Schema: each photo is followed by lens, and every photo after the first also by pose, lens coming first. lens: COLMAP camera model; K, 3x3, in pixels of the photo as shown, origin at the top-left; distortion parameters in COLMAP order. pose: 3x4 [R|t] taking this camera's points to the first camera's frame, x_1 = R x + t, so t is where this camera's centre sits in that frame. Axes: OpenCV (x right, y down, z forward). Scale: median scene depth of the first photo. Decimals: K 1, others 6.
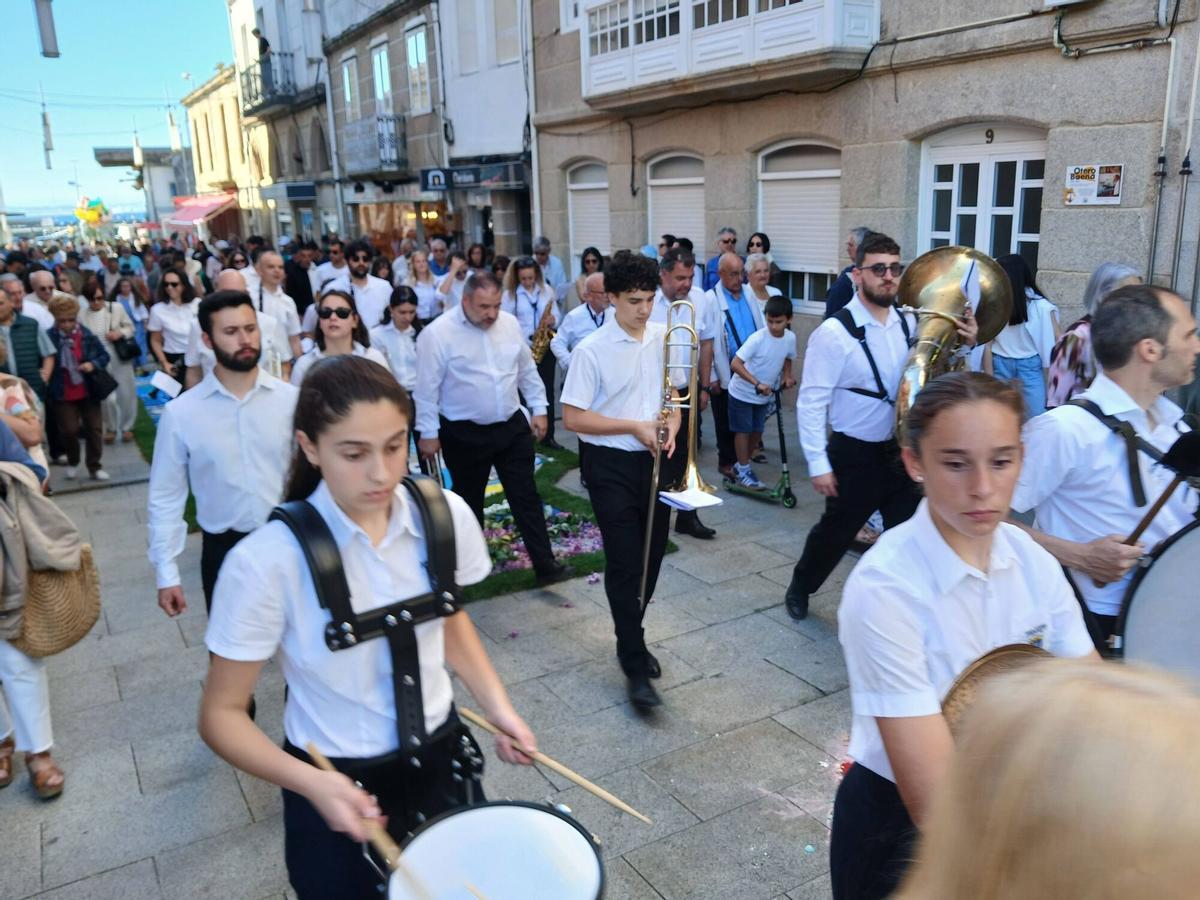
lens RADIAL K [[964.9, 0, 636.0], [0, 964.9, 453.9], [0, 0, 1]] dist [0.006729, -0.018368]
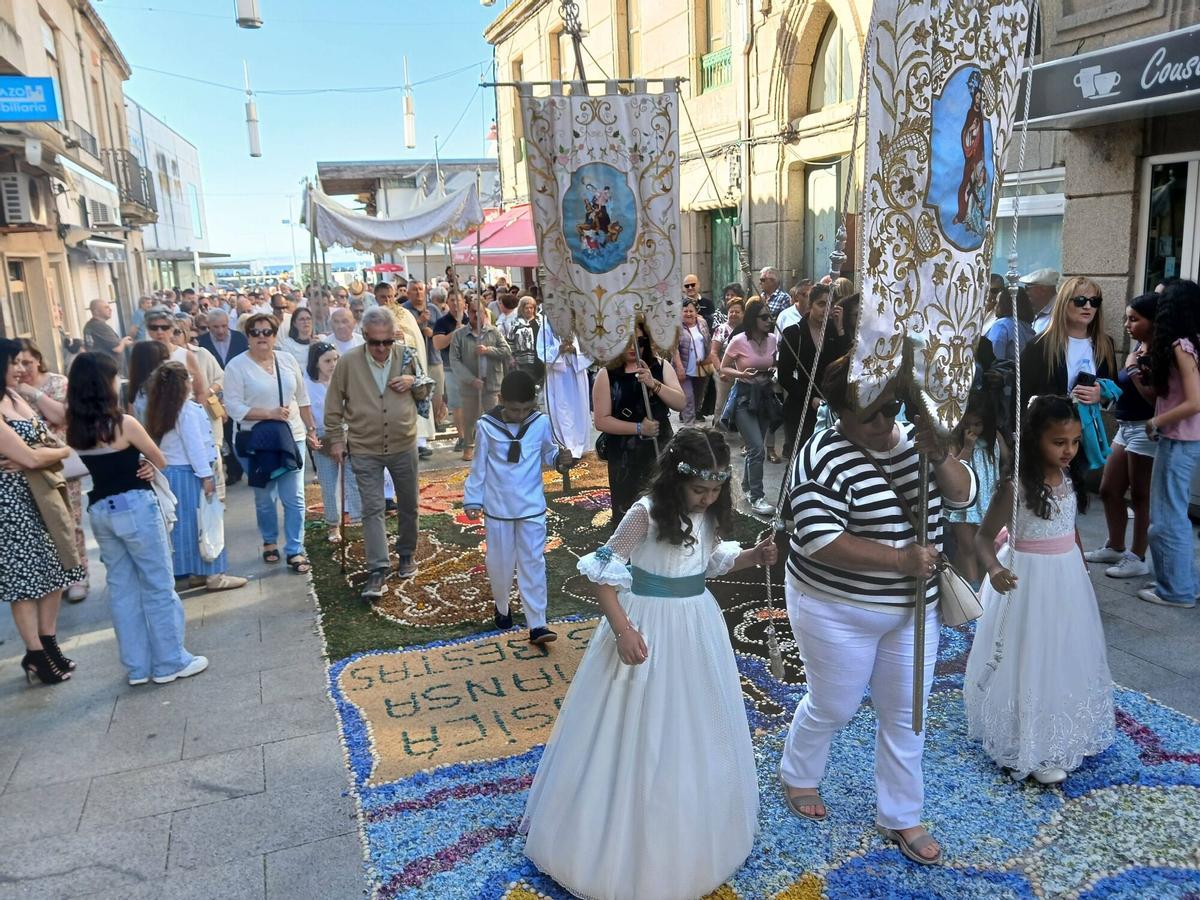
lens RADIAL K [[964.9, 0, 636.0], [0, 964.9, 453.9], [0, 0, 1]] dist [0.006729, -0.018368]
pose [[0.985097, 0.020323, -0.170795, -0.787475], [-0.027424, 0.998850, -0.039315, -0.300081], [0.169800, 0.043413, 0.984522, 1.330159]]
